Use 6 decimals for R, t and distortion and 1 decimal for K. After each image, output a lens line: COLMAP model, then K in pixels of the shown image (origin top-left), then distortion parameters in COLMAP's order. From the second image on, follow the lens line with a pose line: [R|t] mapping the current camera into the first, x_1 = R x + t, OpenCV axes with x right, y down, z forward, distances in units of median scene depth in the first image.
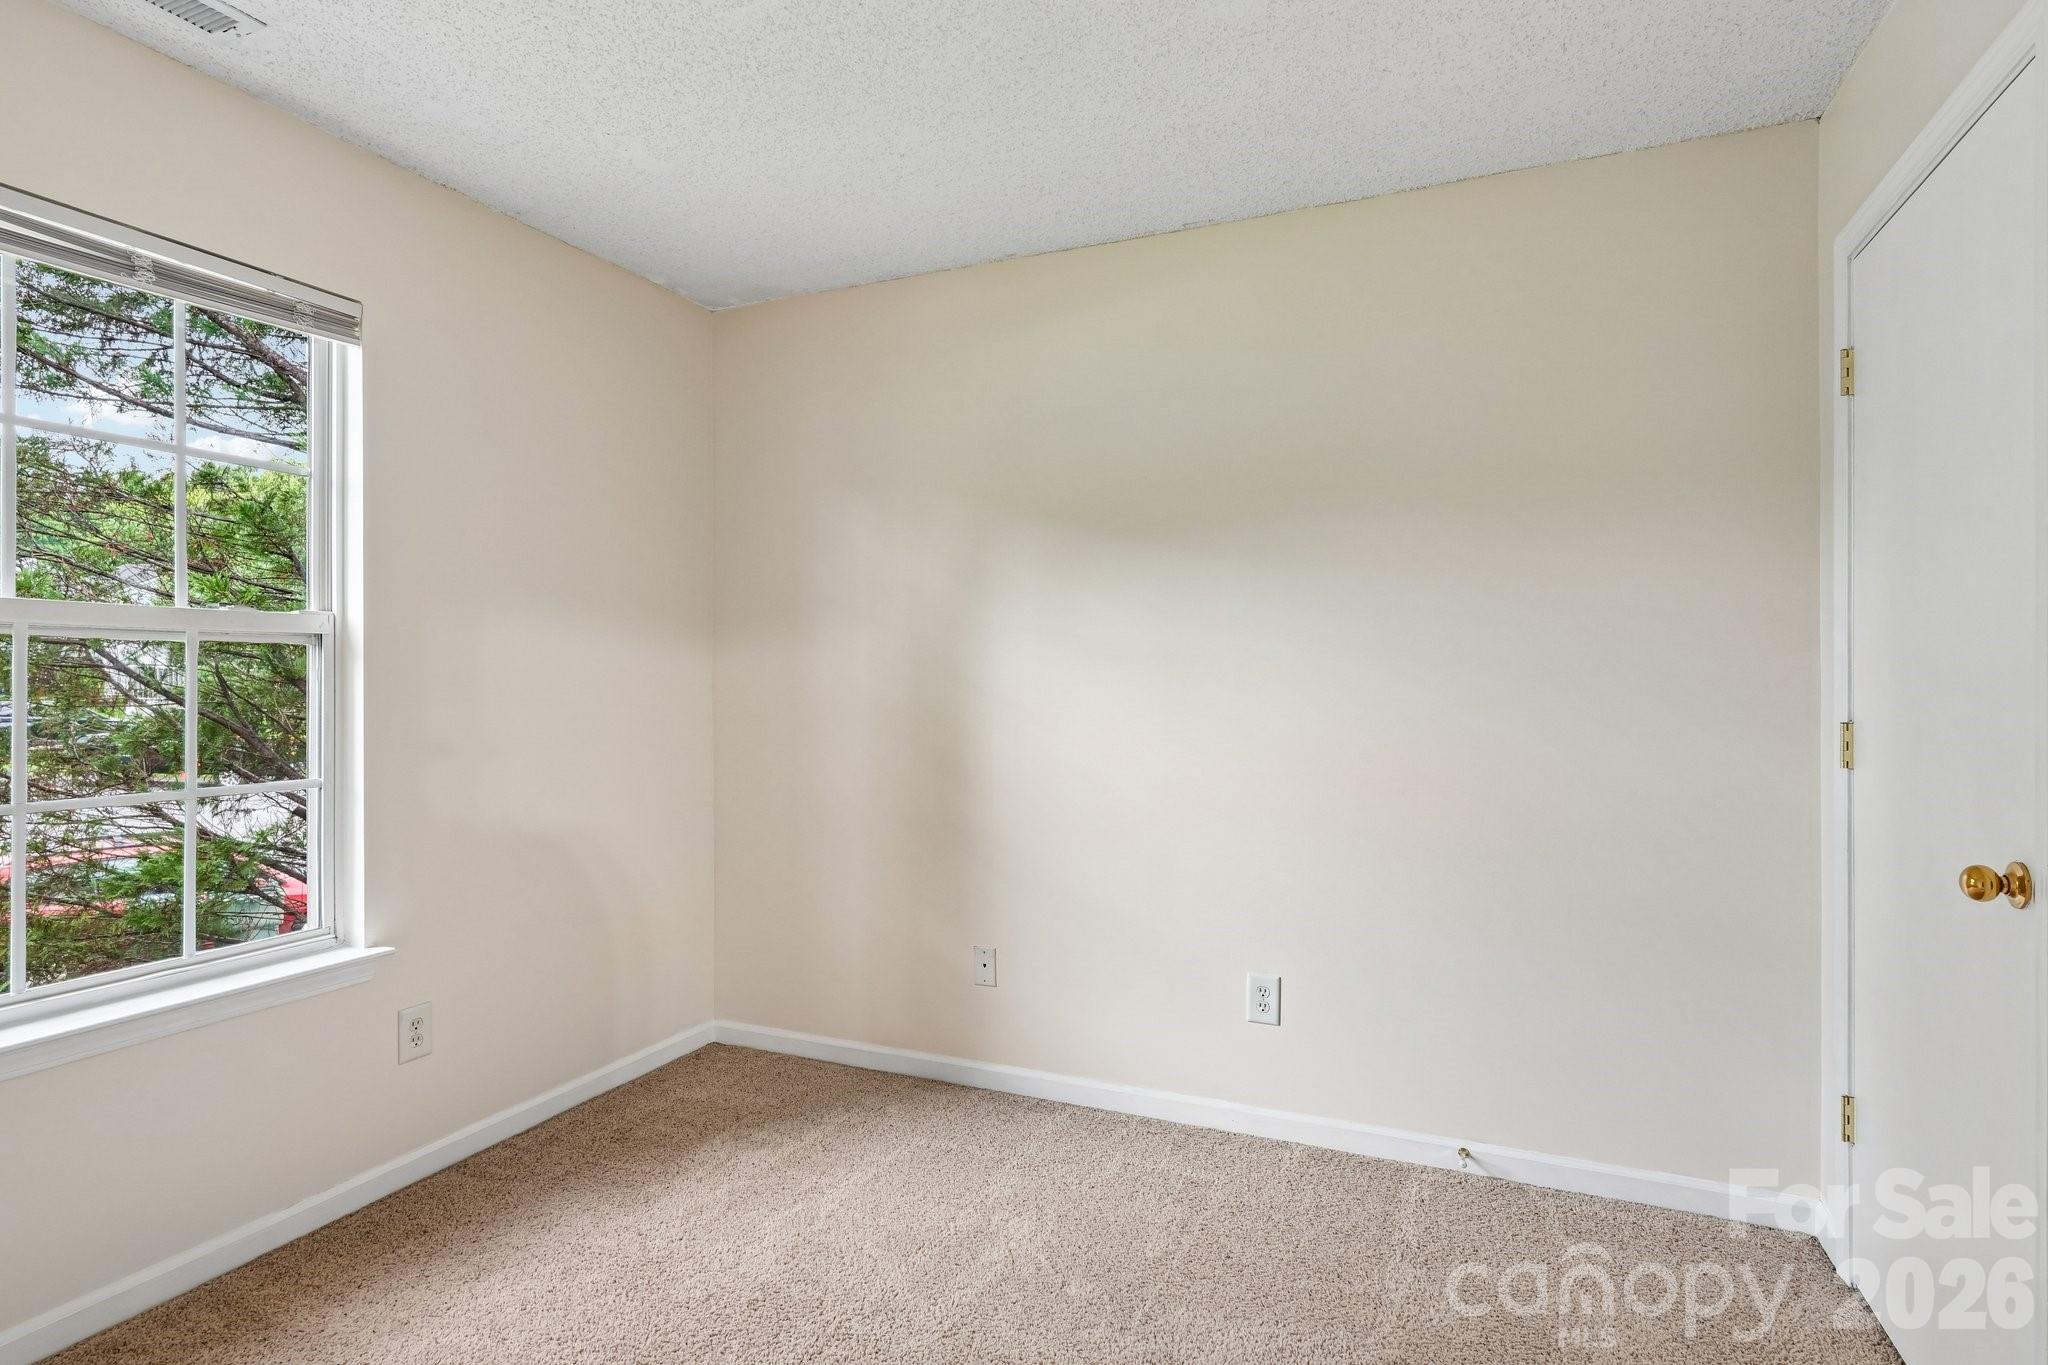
lens RADIAL K [[1025.9, 0, 1021.6], [0, 1025.9, 674.7], [0, 0, 1]] dist [-0.000050, 0.000558]
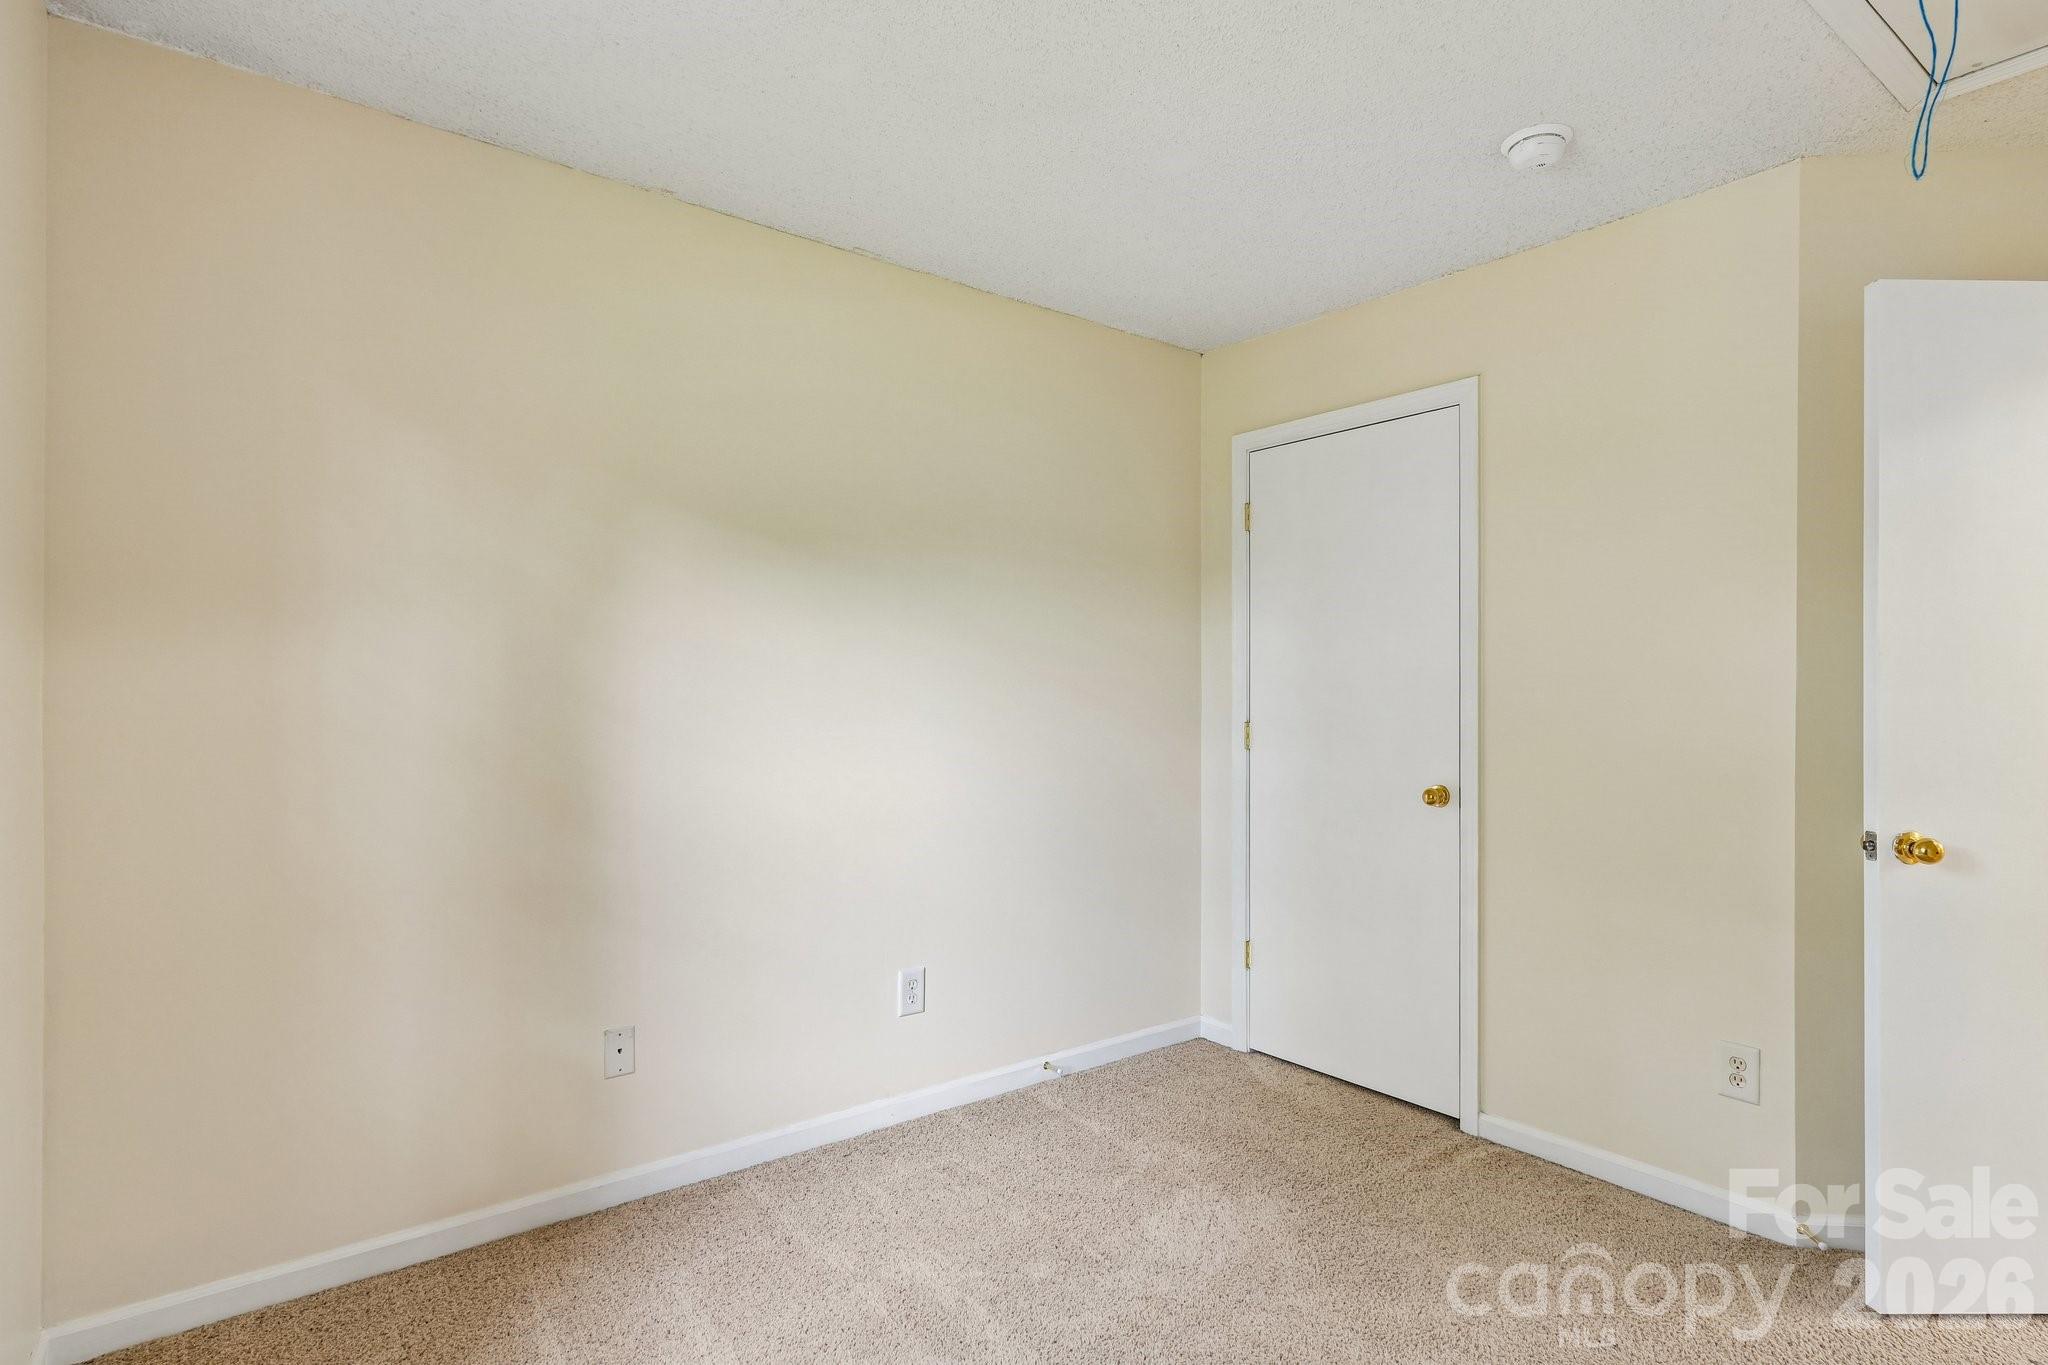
lens RADIAL K [[1025.9, 0, 1058.5], [0, 1025.9, 672.0], [0, 0, 1]] dist [-0.000050, 0.000558]
pose [[0.487621, 0.015498, 0.872918, -0.608578], [-0.006571, 0.999879, -0.014081, -0.005408], [-0.873031, 0.001131, 0.487664, 0.322575]]
